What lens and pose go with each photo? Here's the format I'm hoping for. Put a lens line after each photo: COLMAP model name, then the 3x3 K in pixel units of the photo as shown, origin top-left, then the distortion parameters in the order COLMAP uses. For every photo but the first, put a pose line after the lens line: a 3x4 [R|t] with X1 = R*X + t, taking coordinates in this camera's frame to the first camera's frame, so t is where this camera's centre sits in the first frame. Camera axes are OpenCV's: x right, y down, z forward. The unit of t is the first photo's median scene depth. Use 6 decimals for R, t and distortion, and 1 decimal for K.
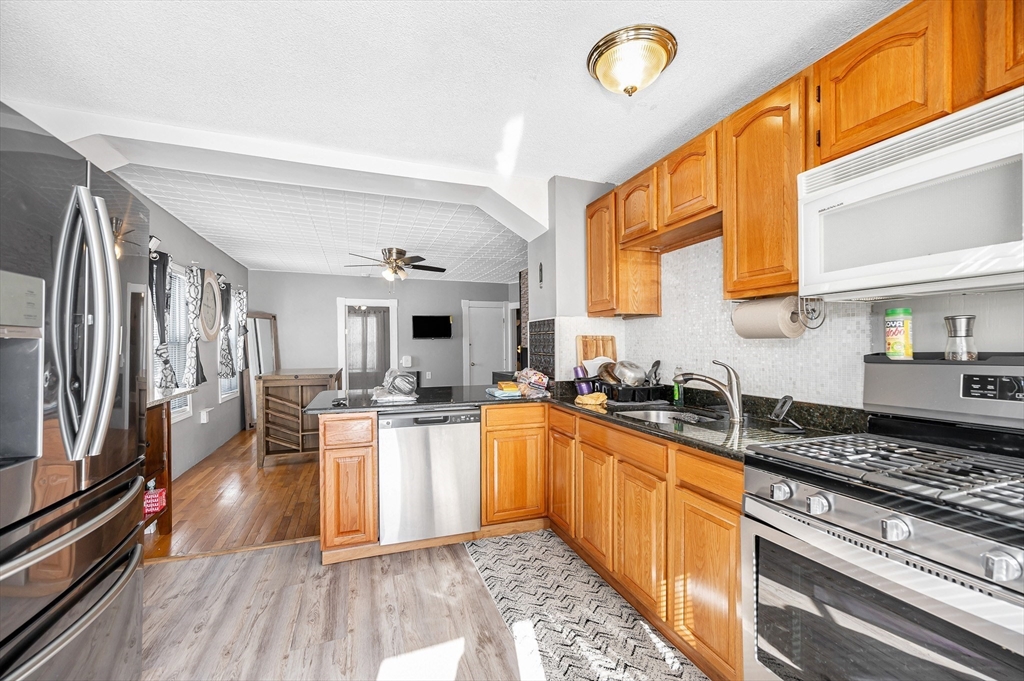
lens RADIAL K [[416.2, 0, 501.8], [0, 416.2, 355.6], [0, 0, 1]] dist [0.001226, 0.000108]
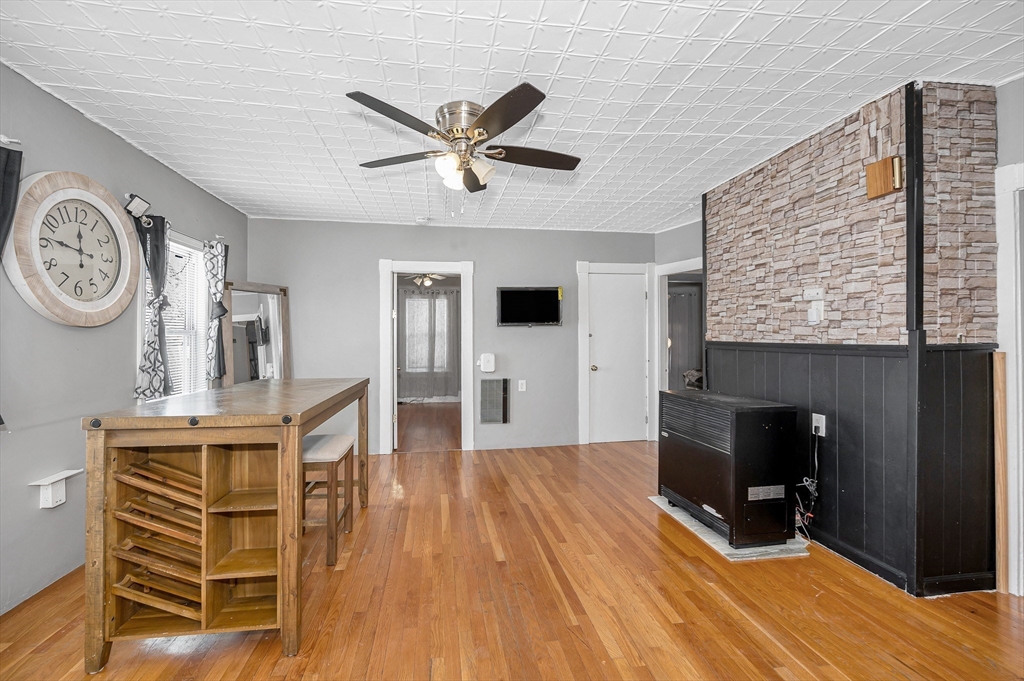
lens RADIAL K [[416.2, 0, 508.2], [0, 416.2, 337.8], [0, 0, 1]] dist [0.001226, 0.000108]
pose [[0.985715, 0.004684, -0.168359, -0.103452], [-0.008497, 0.999723, -0.021934, -0.010078], [0.168209, 0.023052, 0.985482, 0.434878]]
